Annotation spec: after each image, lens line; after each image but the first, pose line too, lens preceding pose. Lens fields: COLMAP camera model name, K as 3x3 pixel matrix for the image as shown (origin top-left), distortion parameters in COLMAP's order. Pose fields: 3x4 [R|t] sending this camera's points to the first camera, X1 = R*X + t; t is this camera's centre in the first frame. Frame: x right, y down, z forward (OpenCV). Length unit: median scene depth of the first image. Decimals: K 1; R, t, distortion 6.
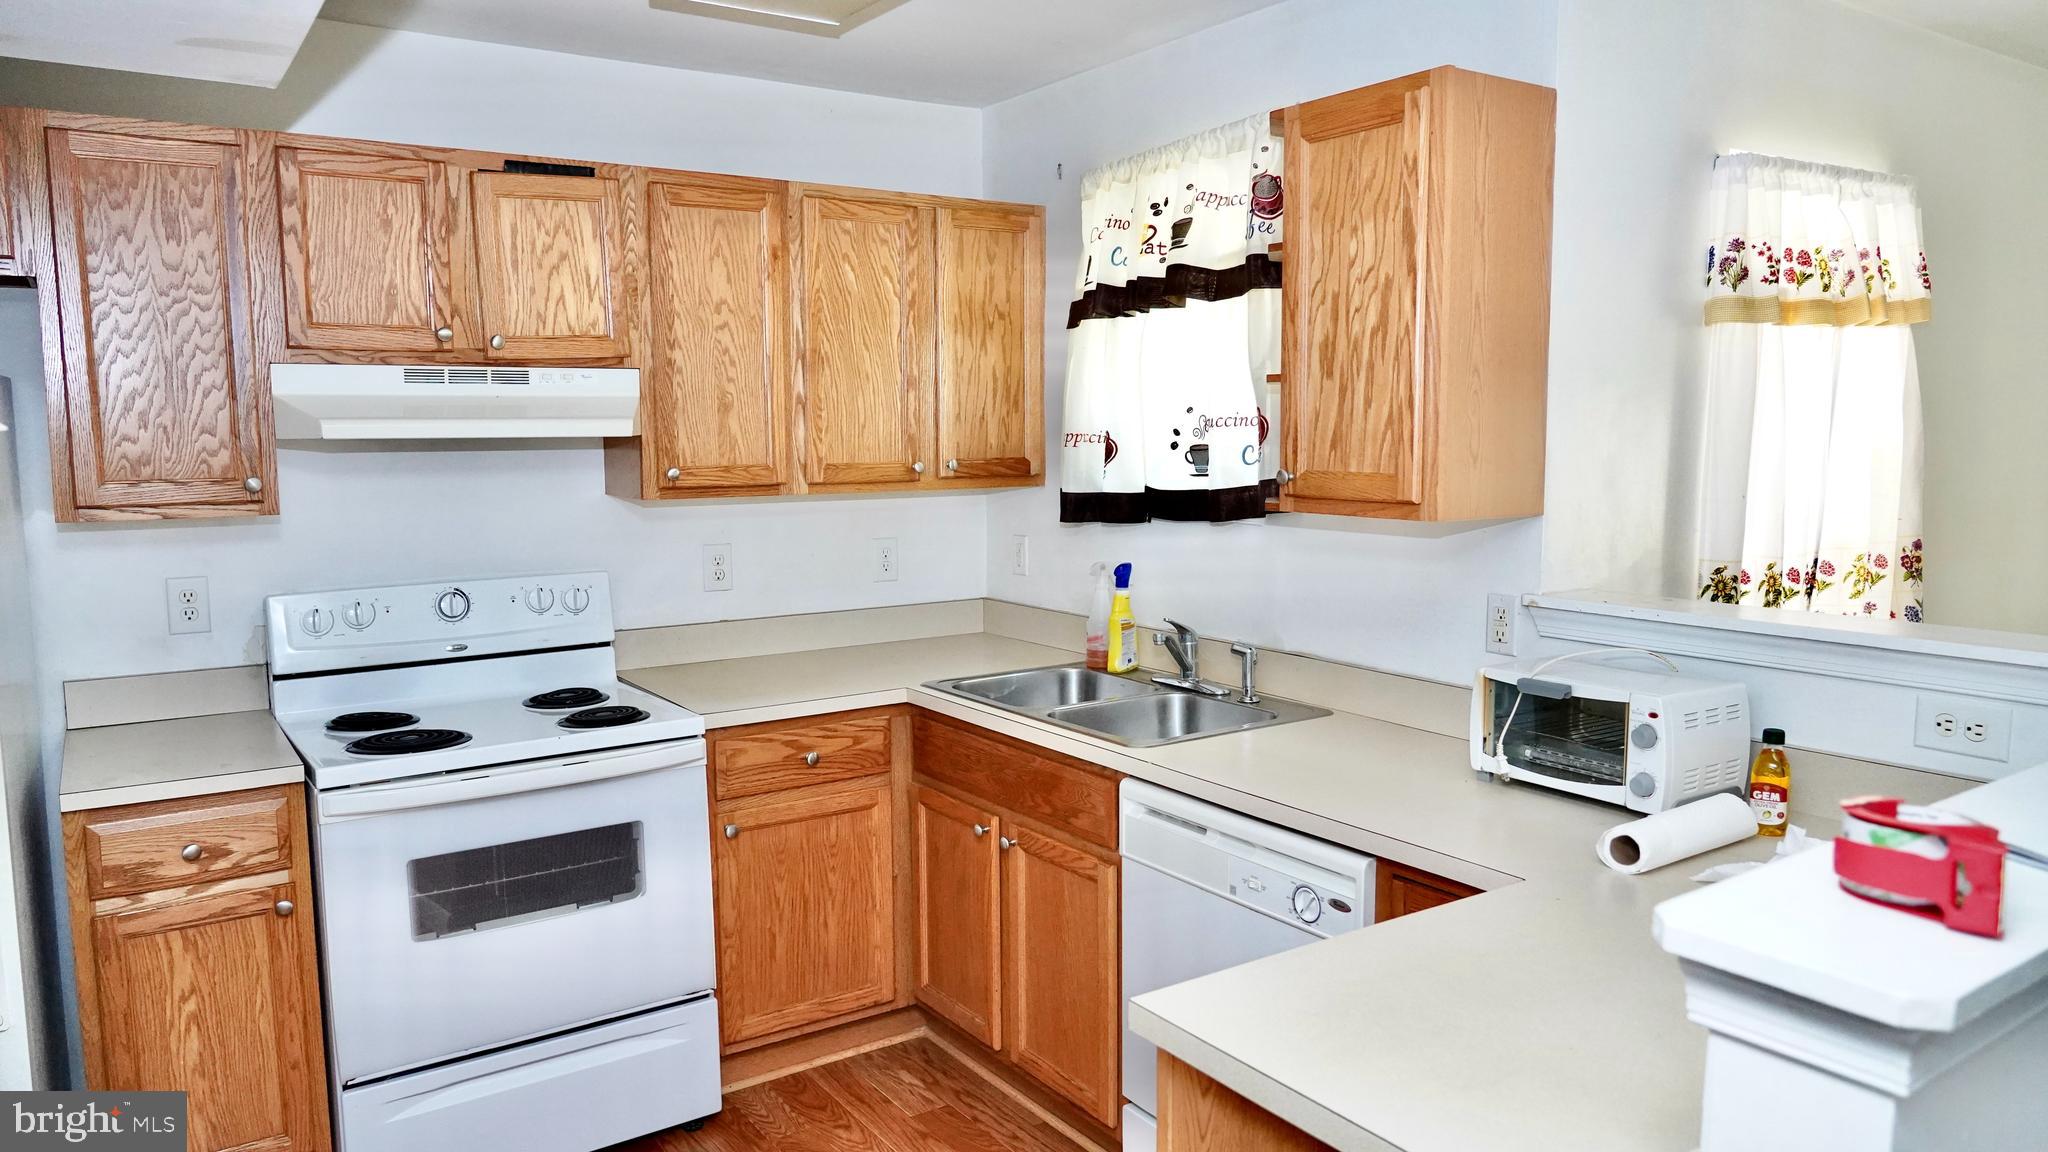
lens RADIAL K [[1435.3, 0, 1028.2], [0, 1435.3, 578.1], [0, 0, 1]] dist [0.002869, -0.003002]
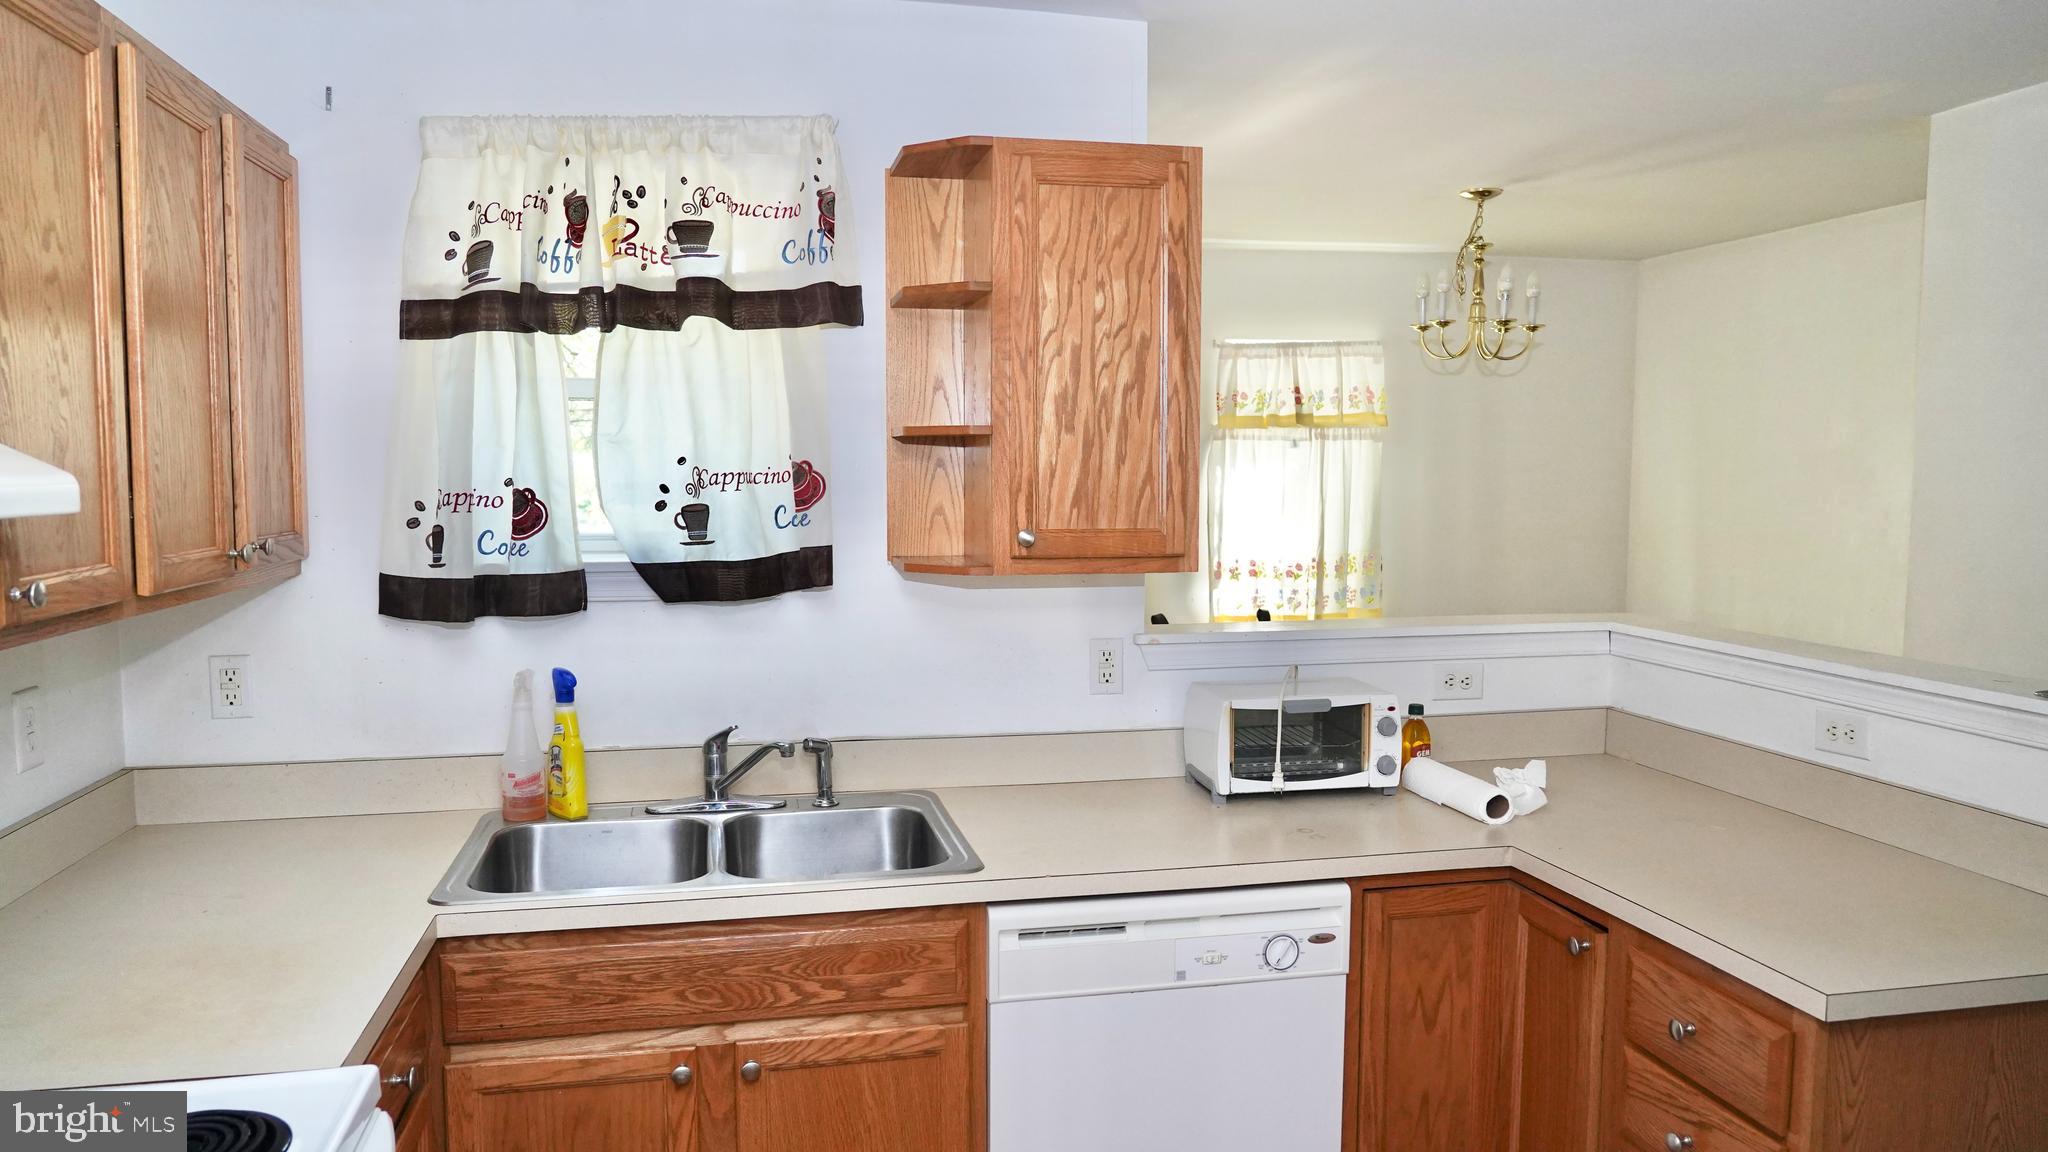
lens RADIAL K [[1435.3, 0, 1010.9], [0, 1435.3, 569.6], [0, 0, 1]] dist [0.002869, -0.003002]
pose [[0.355032, -0.059630, 0.932951, -0.709260], [0.098470, 0.994797, 0.026110, -0.076694], [-0.929654, 0.082597, 0.359056, 0.698409]]
